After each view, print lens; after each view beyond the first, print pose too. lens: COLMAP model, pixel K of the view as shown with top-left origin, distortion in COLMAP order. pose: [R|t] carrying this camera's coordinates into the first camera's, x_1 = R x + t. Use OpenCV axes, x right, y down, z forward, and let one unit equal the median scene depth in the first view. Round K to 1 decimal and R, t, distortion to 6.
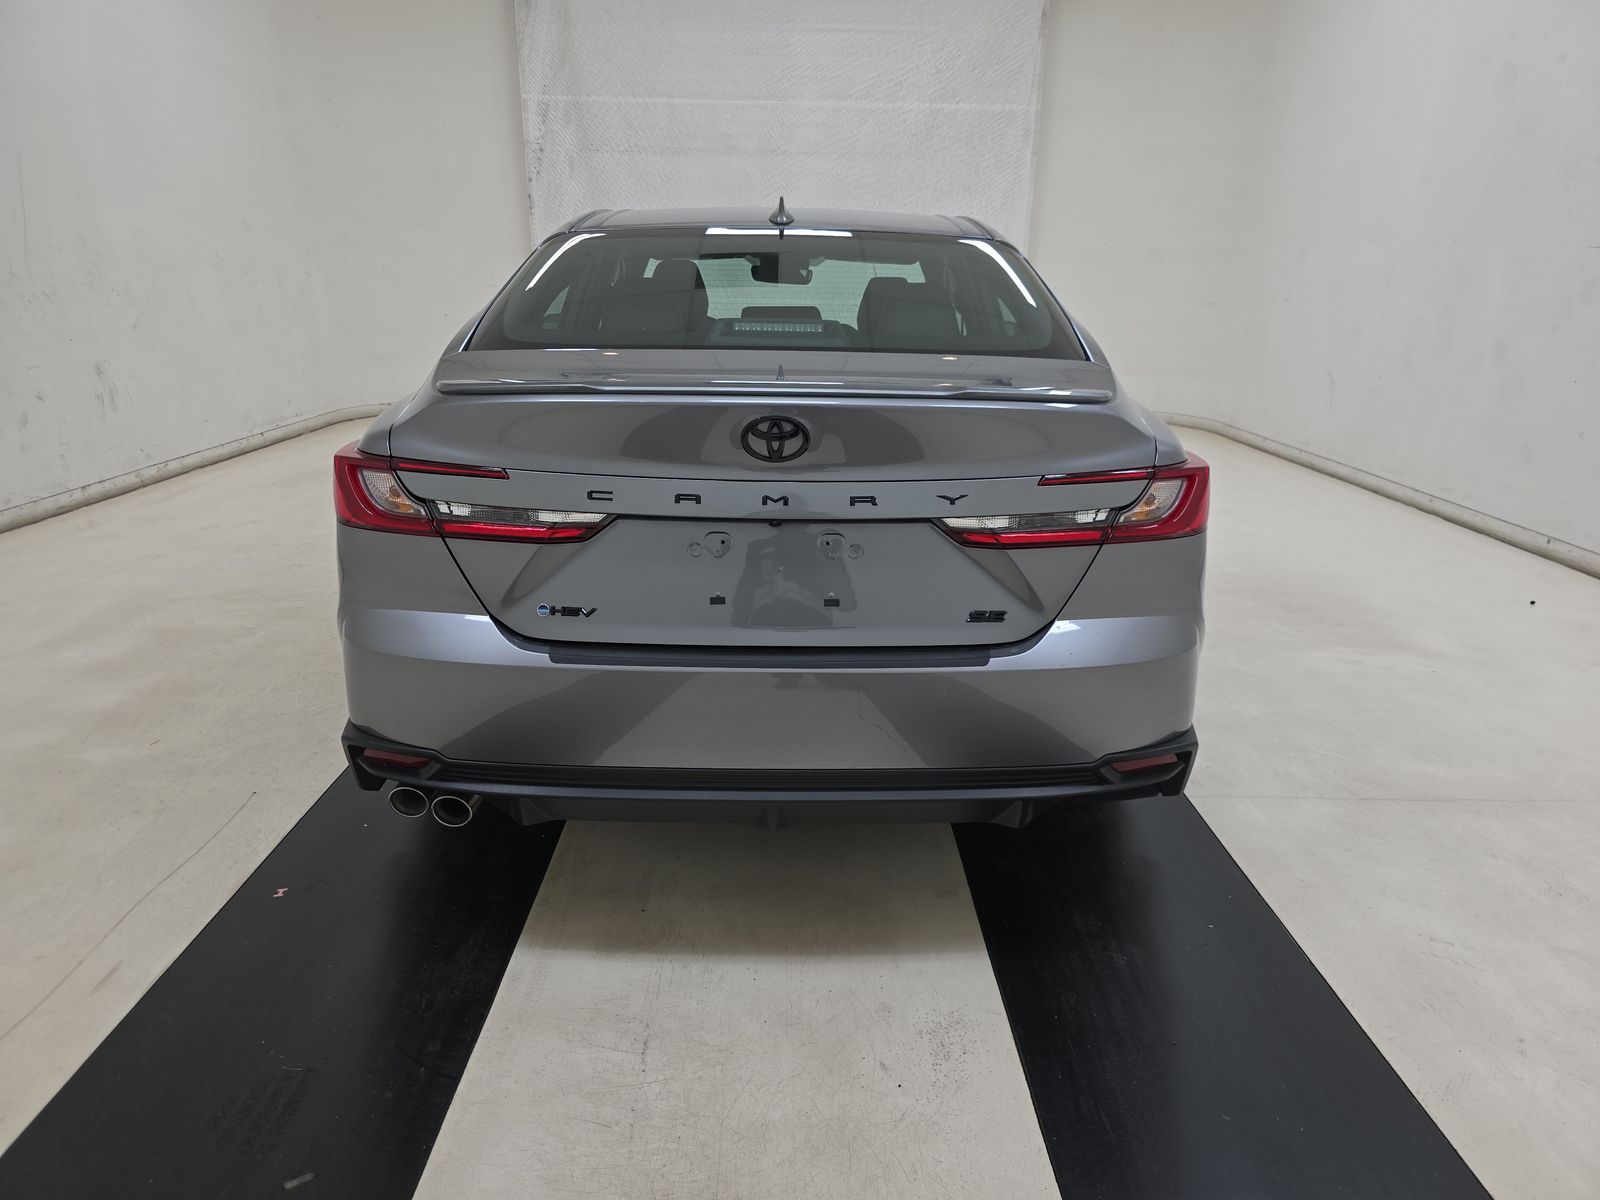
lens RADIAL K [[1087.0, 0, 810.5], [0, 1087.0, 596.1], [0, 0, 1]] dist [0.031095, -0.042364]
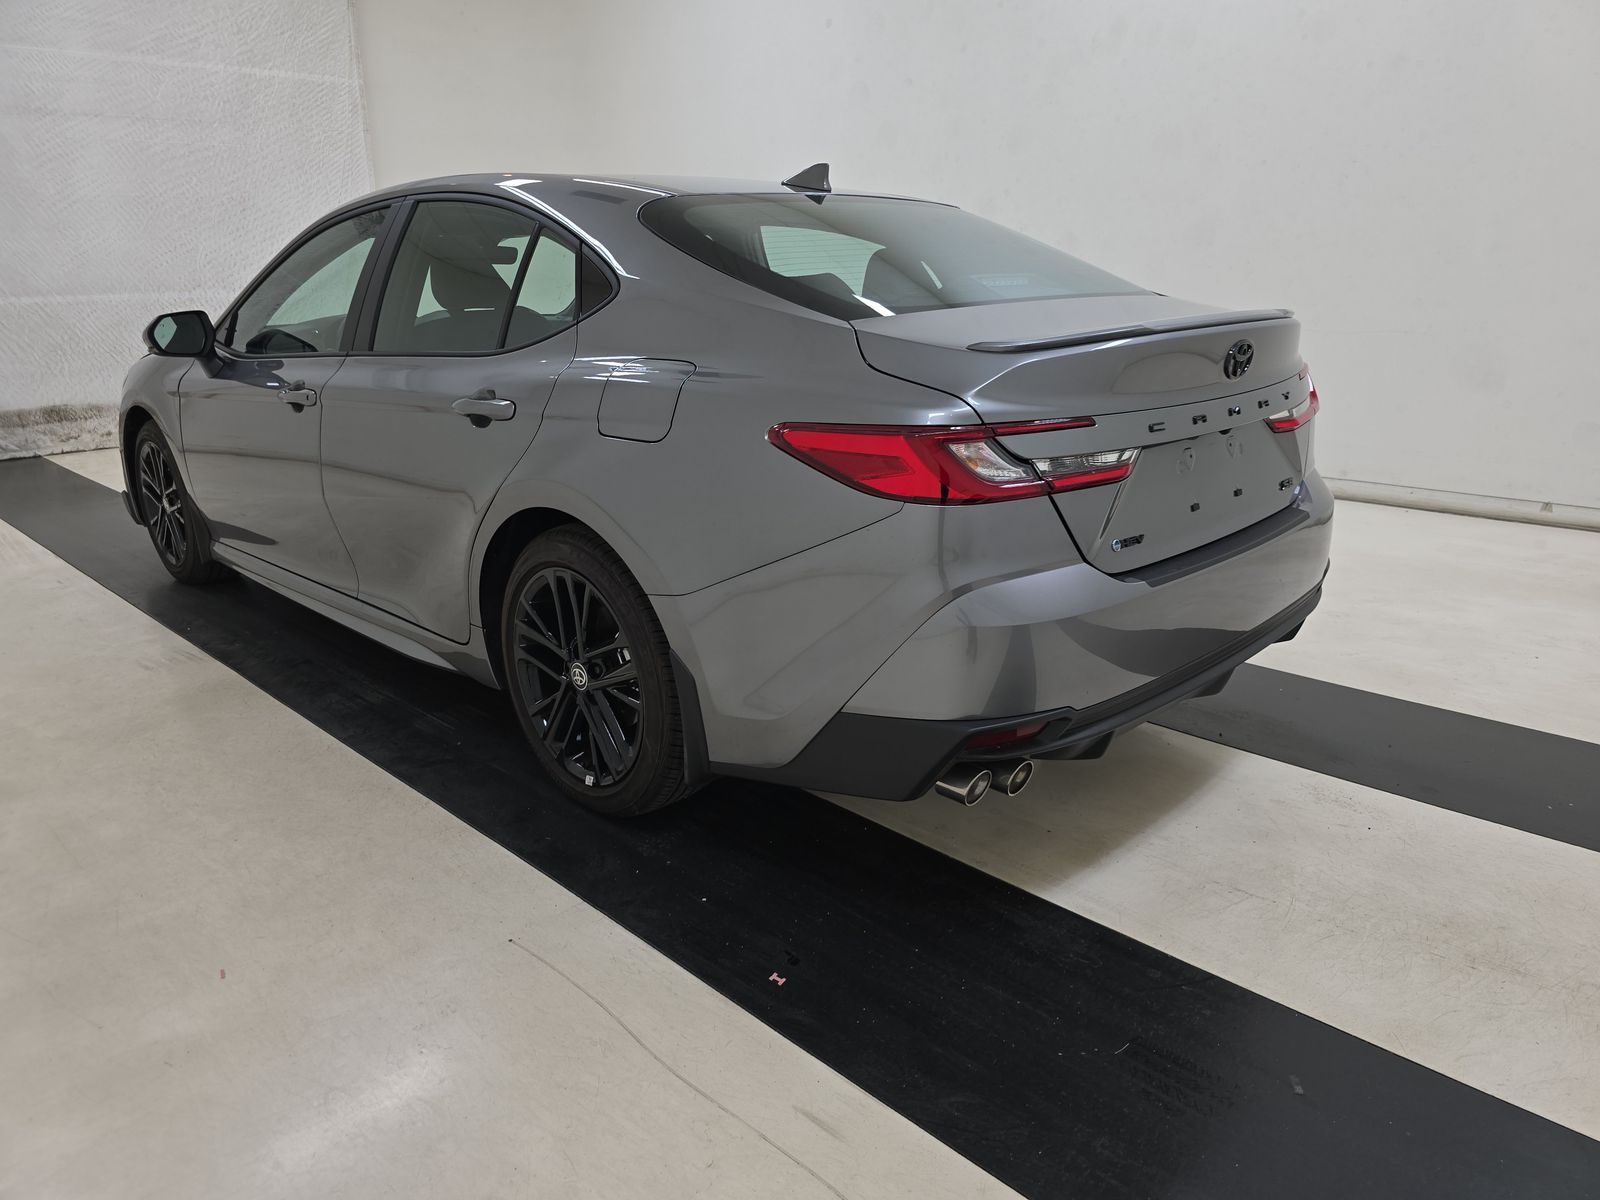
lens RADIAL K [[1087.0, 0, 799.7], [0, 1087.0, 602.5], [0, 0, 1]] dist [0.031095, -0.042364]
pose [[0.704890, -0.230847, 0.670701, -0.259336], [0.223560, 0.969670, 0.098793, -0.023339], [-0.673165, 0.080304, 0.735119, 0.094591]]
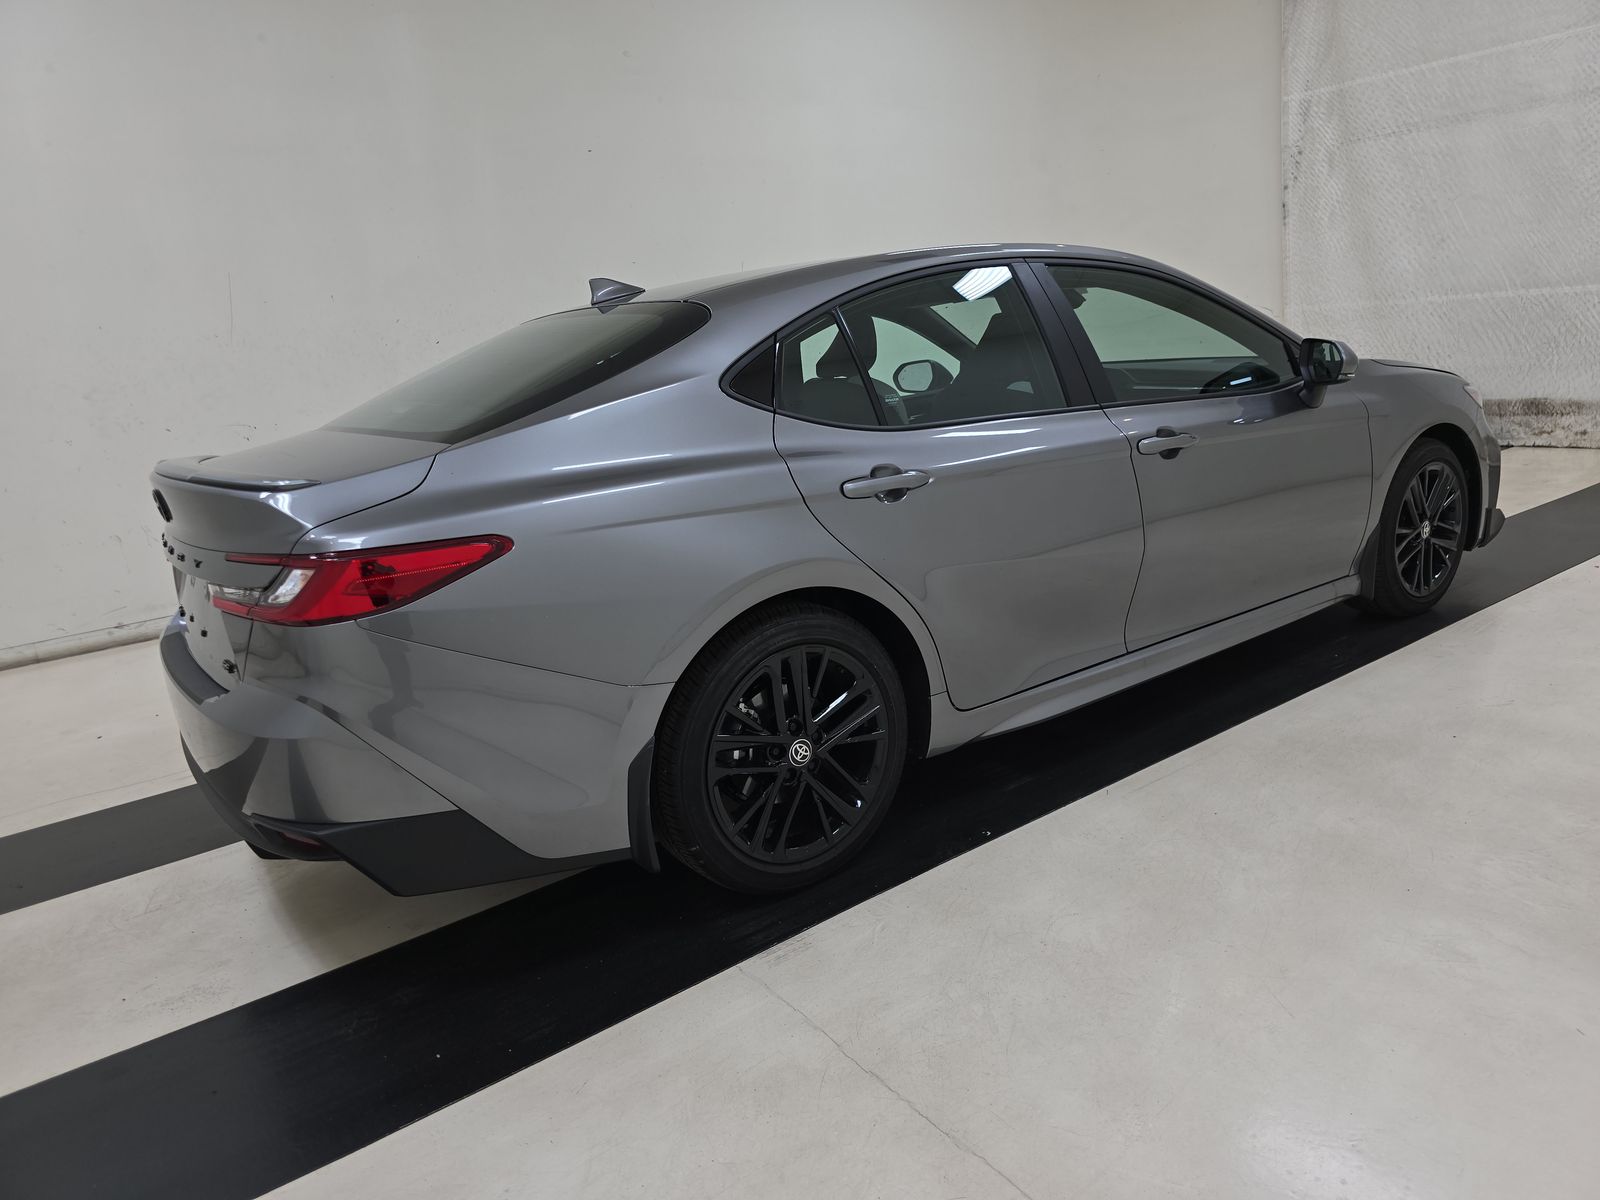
lens RADIAL K [[1087.0, 0, 809.7], [0, 1087.0, 590.5], [0, 0, 1]] dist [0.031095, -0.042364]
pose [[0.560746, 0.122757, -0.818838, 0.314914], [-0.133178, 0.989444, 0.057132, -0.044969], [0.817207, 0.077015, 0.571175, 0.173698]]
